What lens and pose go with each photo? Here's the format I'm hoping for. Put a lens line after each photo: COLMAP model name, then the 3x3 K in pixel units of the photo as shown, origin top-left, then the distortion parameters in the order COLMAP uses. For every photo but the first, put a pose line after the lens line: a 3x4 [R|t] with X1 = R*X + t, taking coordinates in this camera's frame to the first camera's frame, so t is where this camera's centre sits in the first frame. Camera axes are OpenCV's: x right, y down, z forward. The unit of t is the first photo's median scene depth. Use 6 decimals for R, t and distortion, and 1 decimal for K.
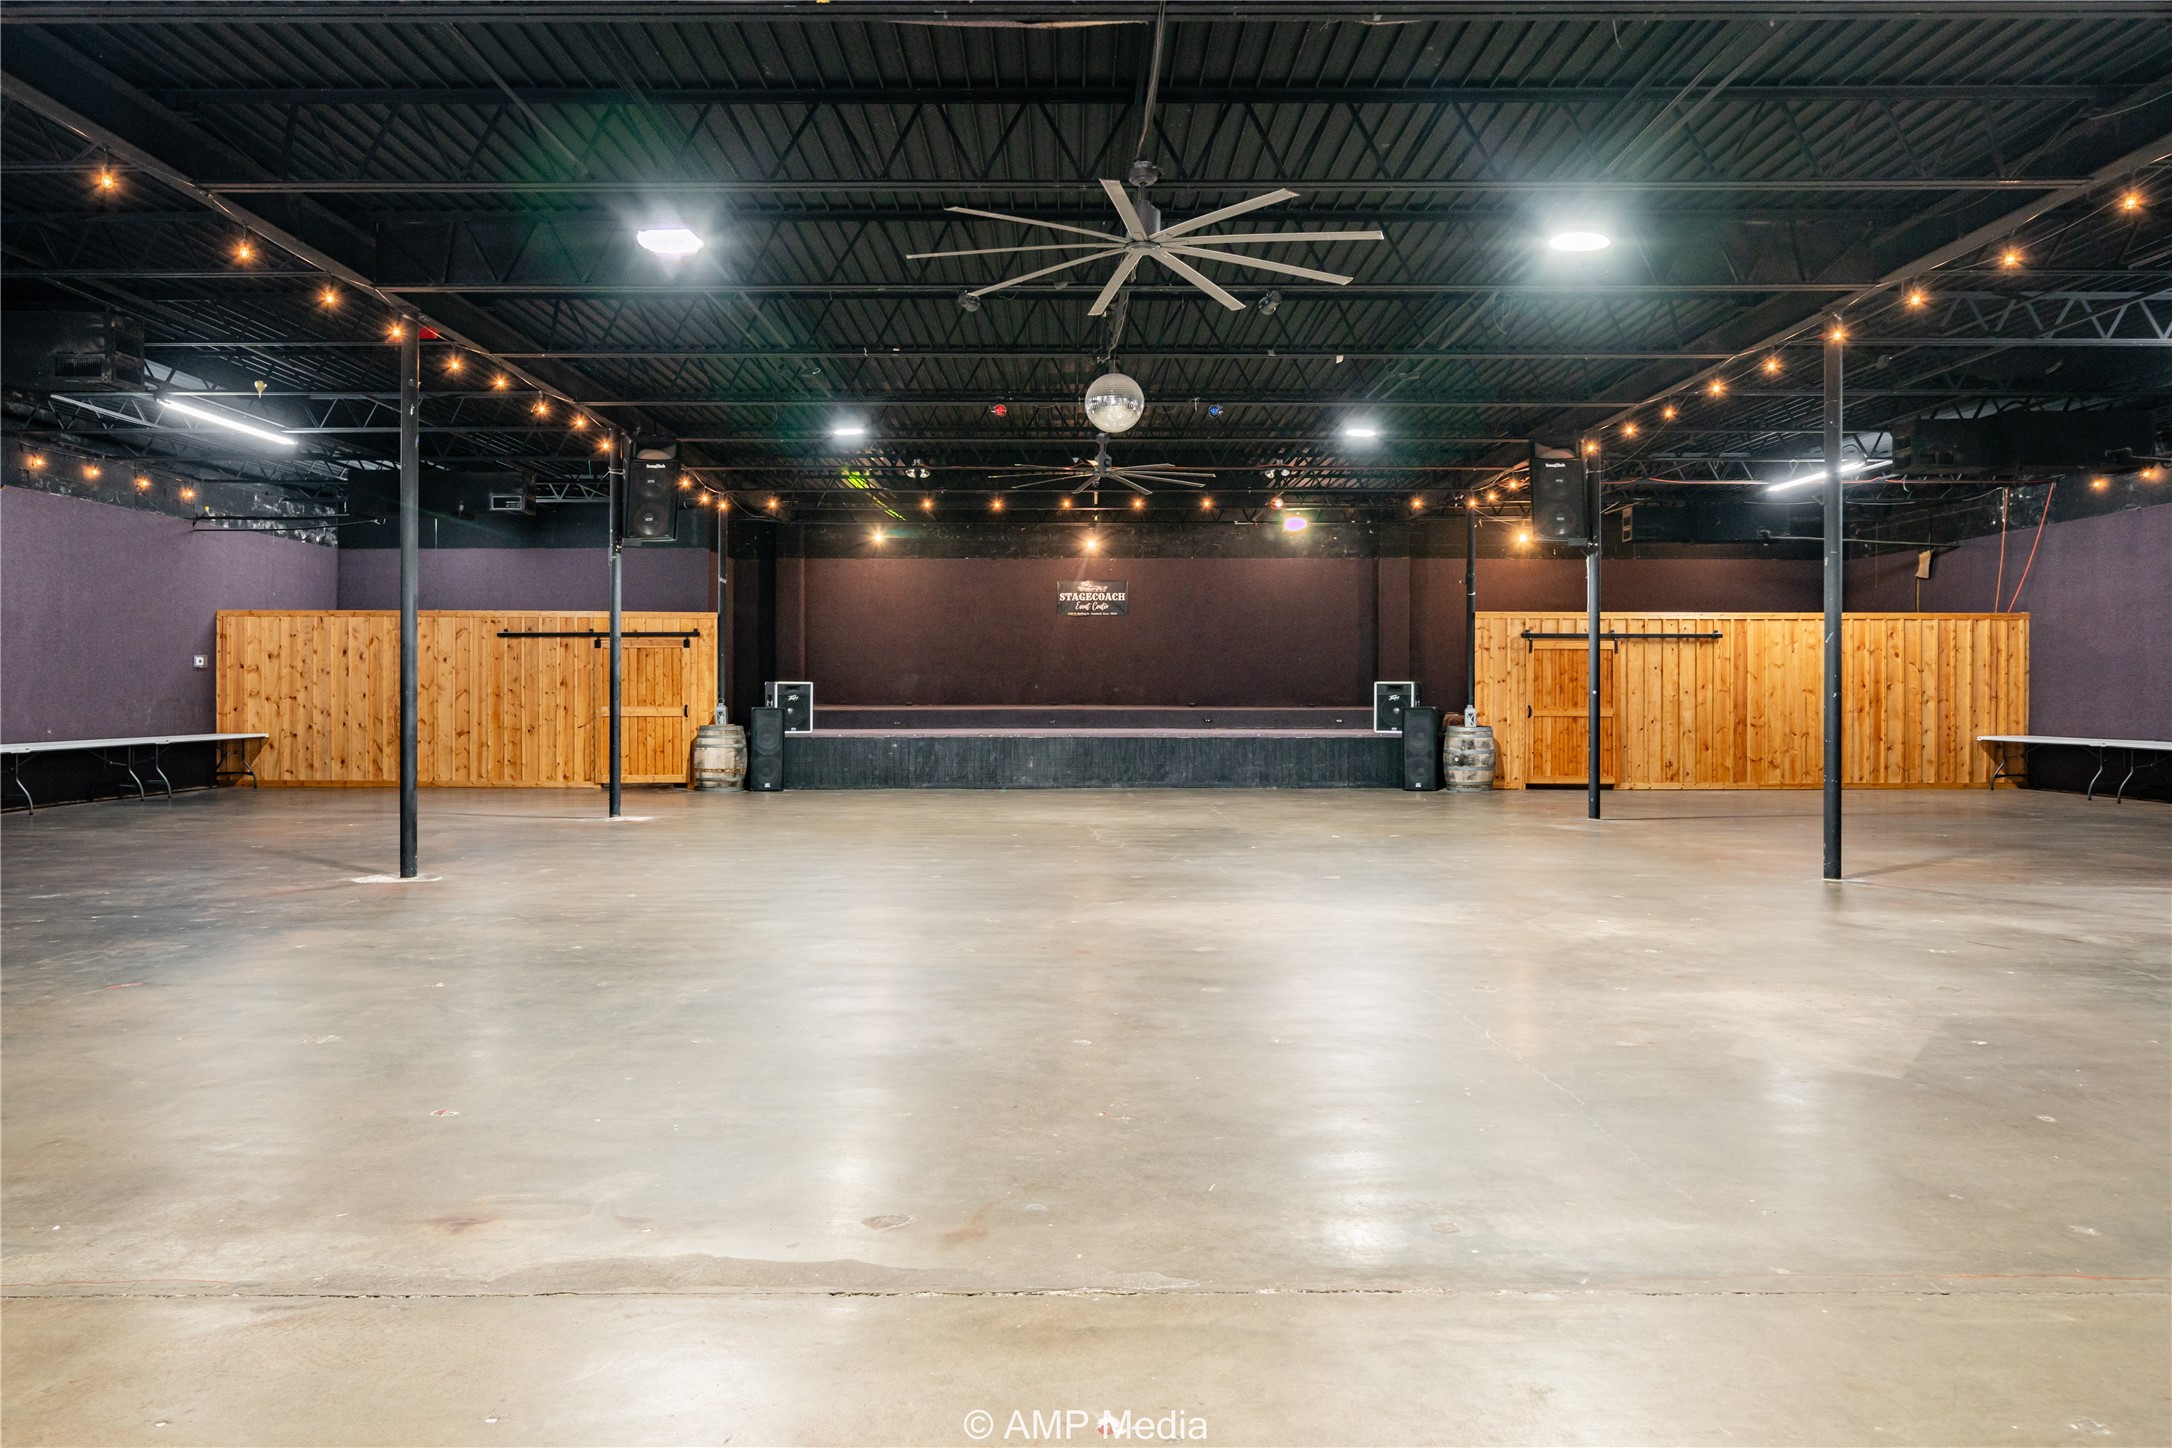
lens RADIAL K [[1486.4, 0, 1074.9], [0, 1486.4, 698.2], [0, 0, 1]] dist [0.003865, 0.000907]
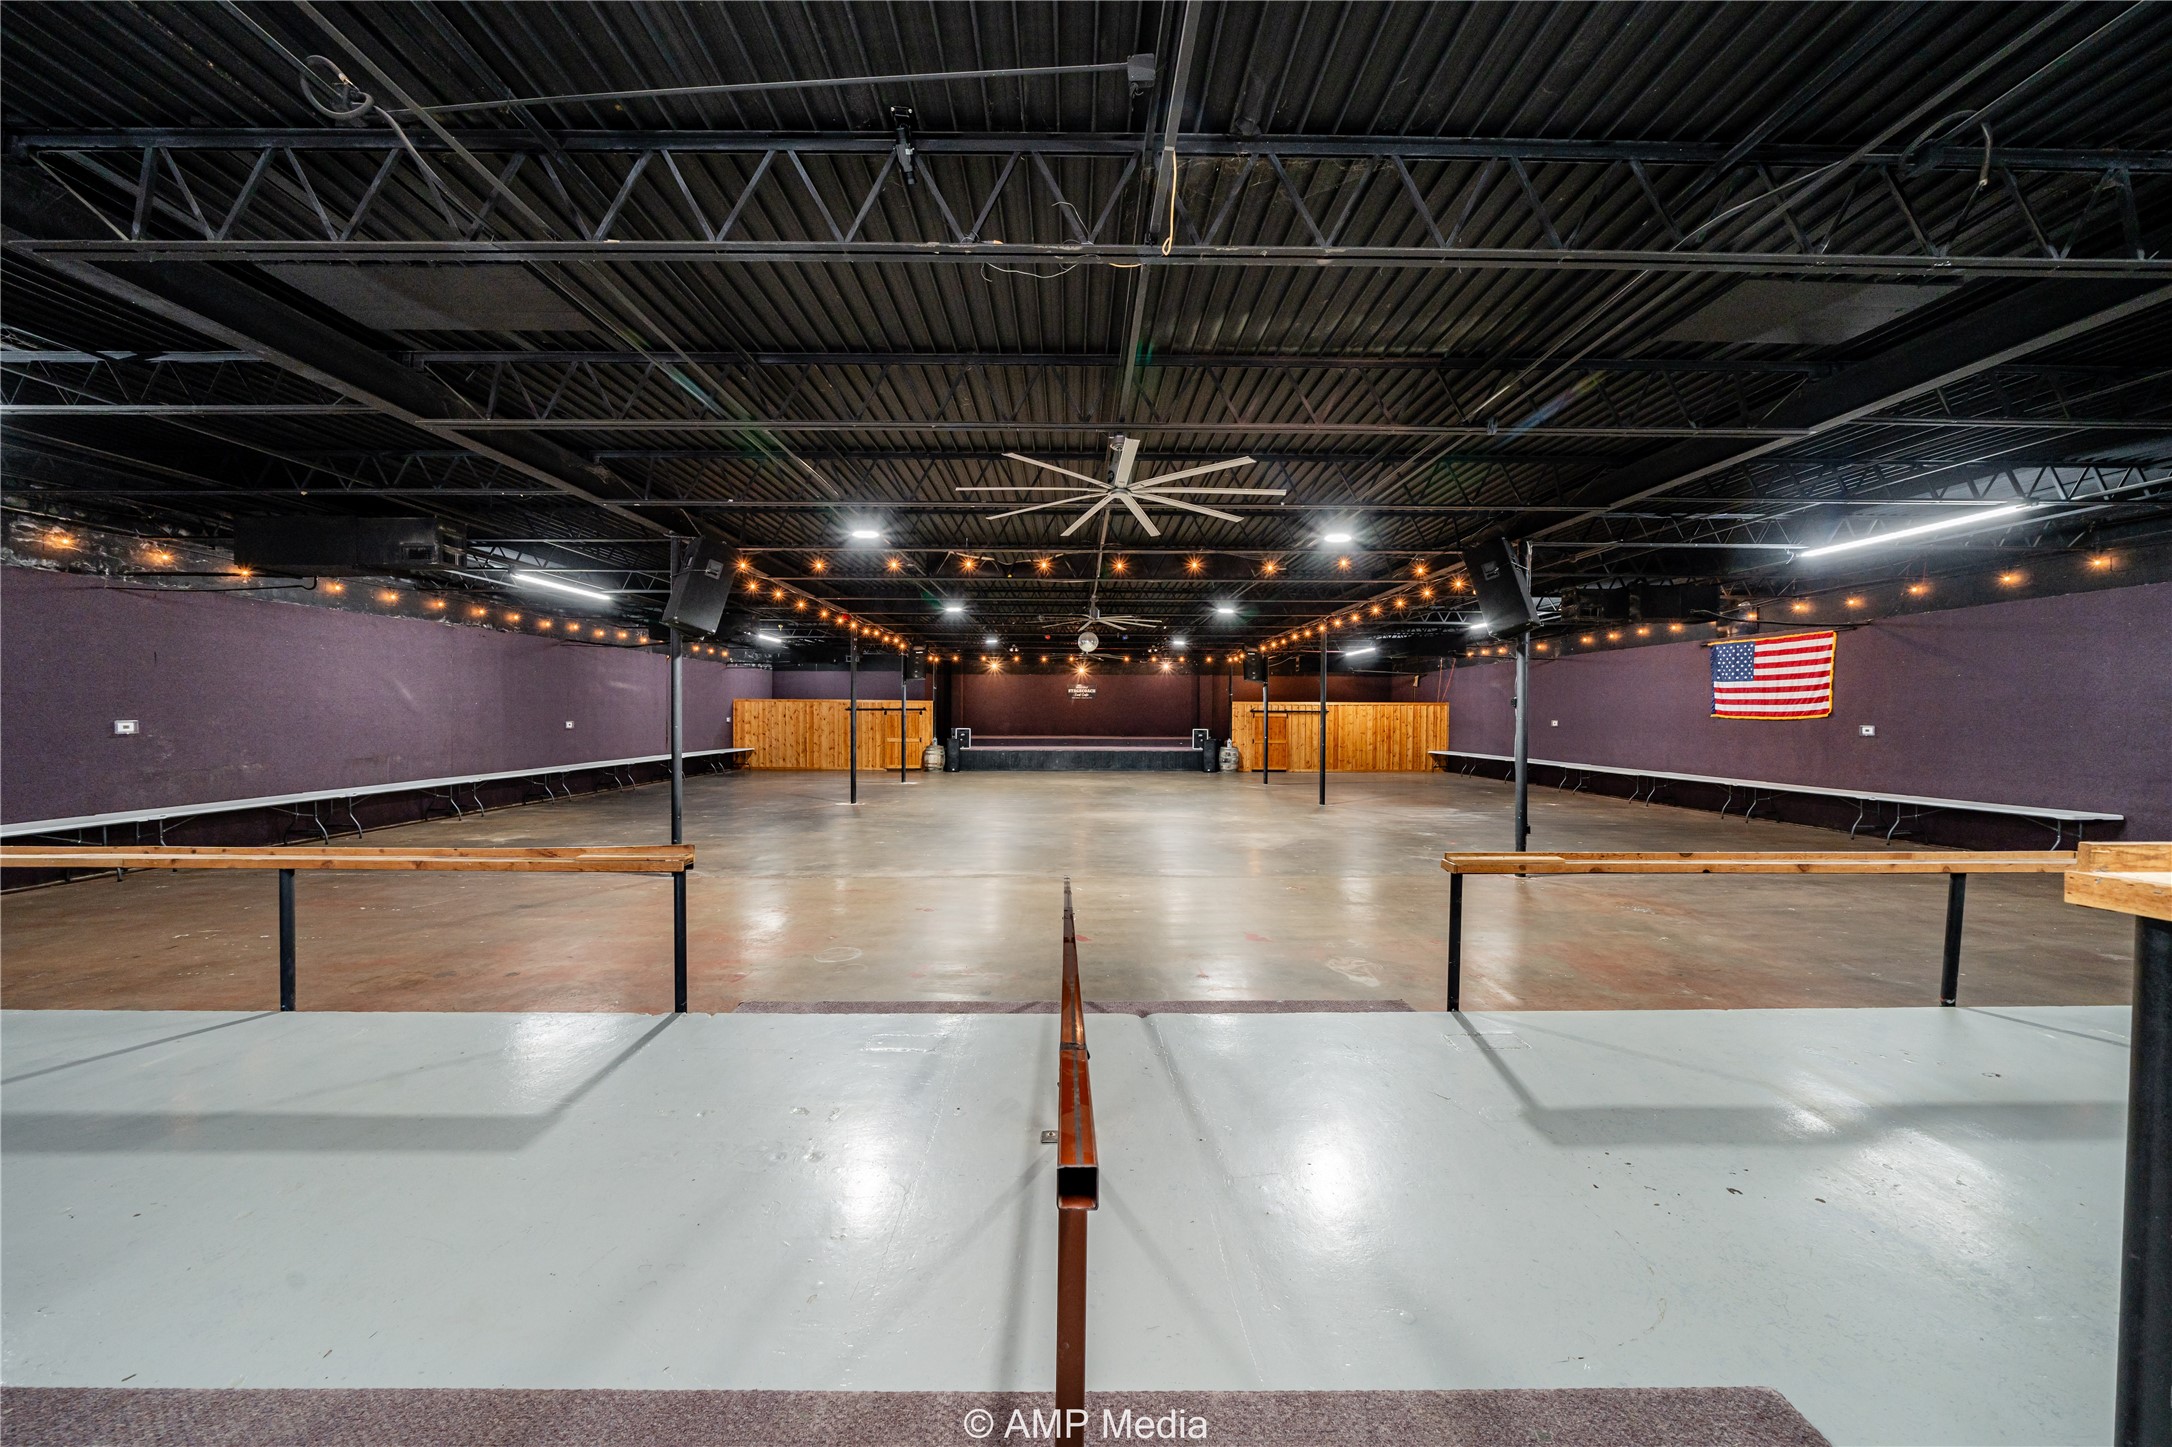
lens RADIAL K [[760.0, 0, 1086.0], [0, 760.0, 723.5], [0, 0, 1]] dist [-0.000586, -0.000018]
pose [[0.999882, 0.003379, 0.015004, 0.000012], [-0.003475, 0.999974, 0.006357, -0.028433], [-0.014982, -0.006409, 0.999867, -0.294508]]
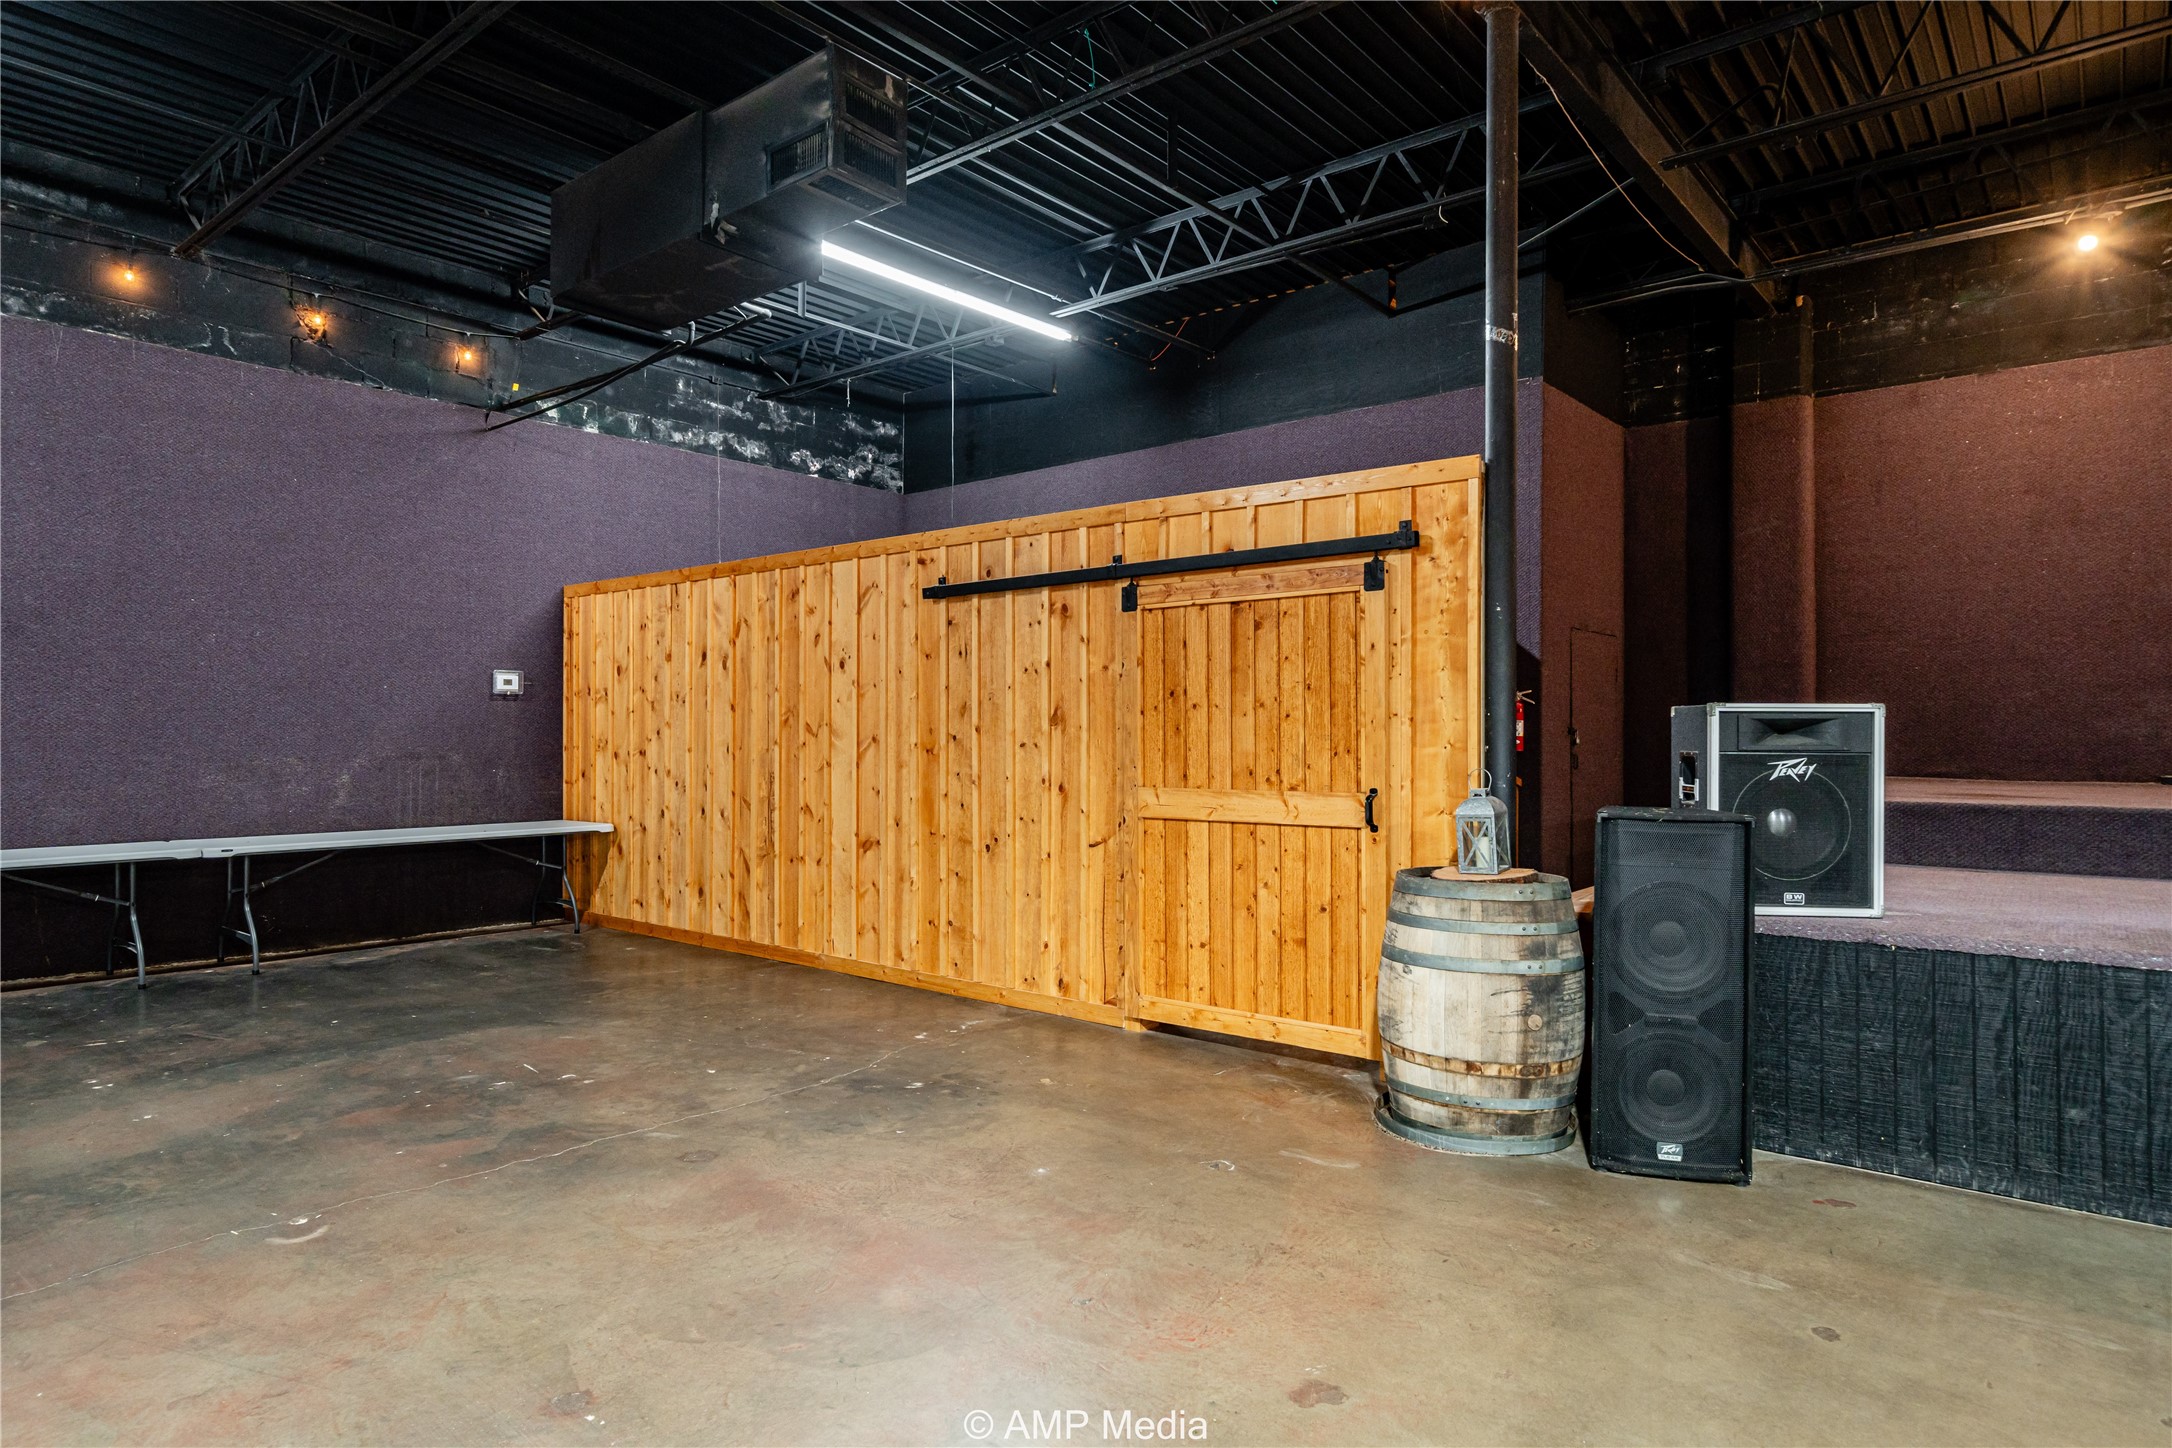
lens RADIAL K [[1253.1, 0, 1086.0], [0, 1253.1, 724.0], [0, 0, 1]] dist [0.000818, 0.000441]
pose [[0.772450, -0.006771, -0.635040, -0.149985], [-0.003278, 0.999887, -0.014648, -0.004284], [0.635067, 0.013397, 0.772340, 0.775310]]
